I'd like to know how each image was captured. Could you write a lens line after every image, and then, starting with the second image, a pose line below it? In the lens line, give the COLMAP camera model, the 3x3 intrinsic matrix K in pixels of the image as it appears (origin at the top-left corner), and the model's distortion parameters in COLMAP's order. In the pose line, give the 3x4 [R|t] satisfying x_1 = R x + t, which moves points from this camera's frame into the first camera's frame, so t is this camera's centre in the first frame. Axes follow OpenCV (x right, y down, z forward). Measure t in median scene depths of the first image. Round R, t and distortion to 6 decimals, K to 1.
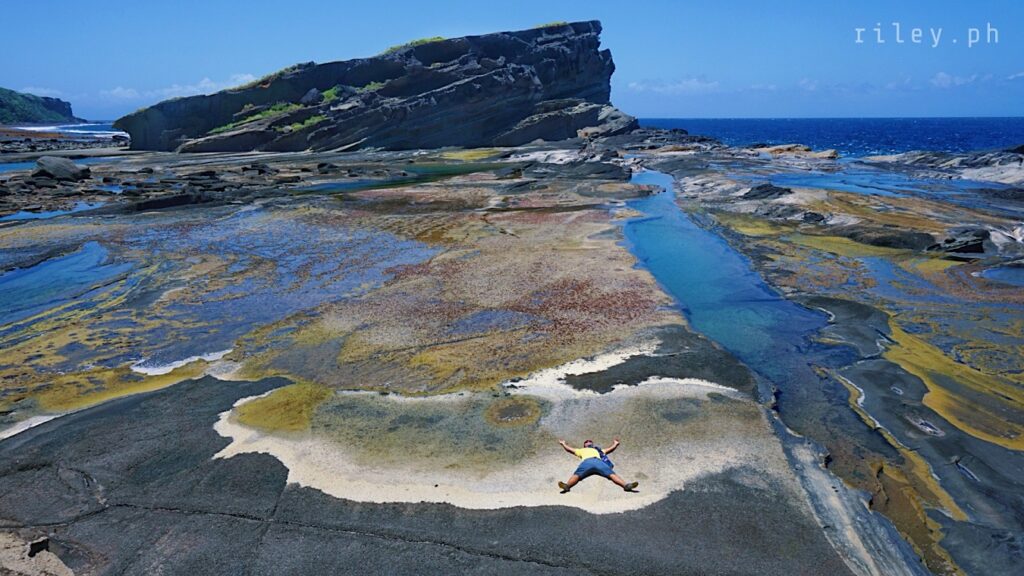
lens RADIAL K [[731.3, 0, 512.0], [0, 731.3, 288.0], [0, 0, 1]] dist [-0.035964, 0.046323]
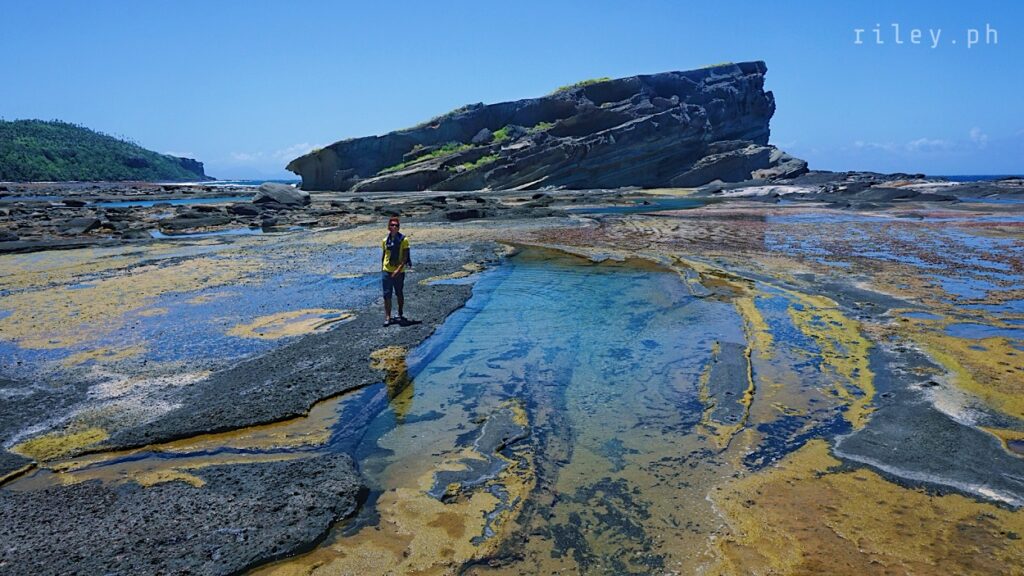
lens RADIAL K [[711.2, 0, 512.0], [0, 711.2, 288.0], [0, 0, 1]] dist [-0.038257, 0.049681]
pose [[0.993179, 0.014044, -0.115755, -0.120291], [-0.022687, 0.997023, -0.073697, 0.008670], [0.114375, 0.075821, 0.990540, 0.075253]]
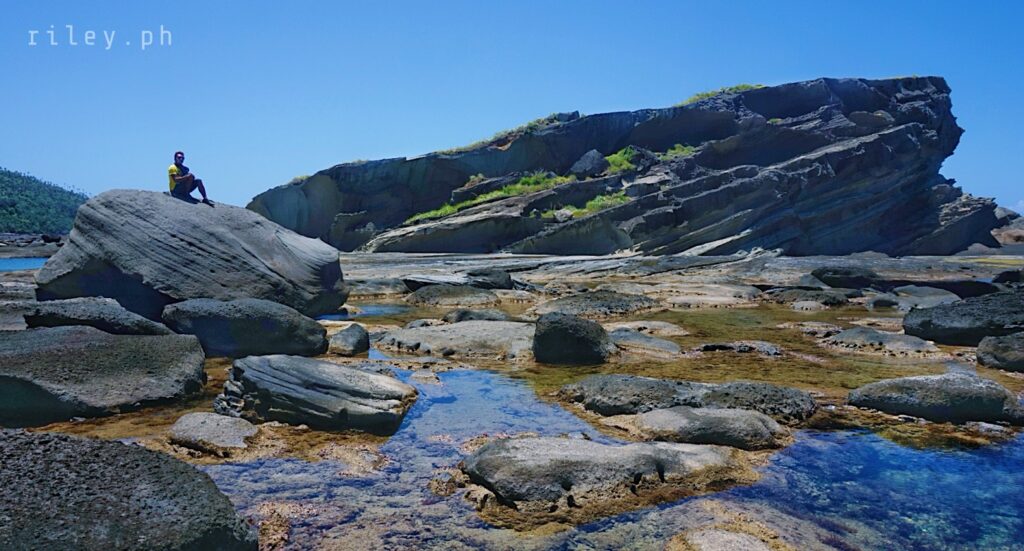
lens RADIAL K [[709.5, 0, 515.2], [0, 709.5, 244.5], [0, 0, 1]] dist [-0.025289, 0.001888]
pose [[0.997951, 0.016375, -0.061853, -0.291591], [-0.029823, 0.974305, -0.223248, -0.072284], [0.056608, 0.224635, 0.972797, 0.457463]]
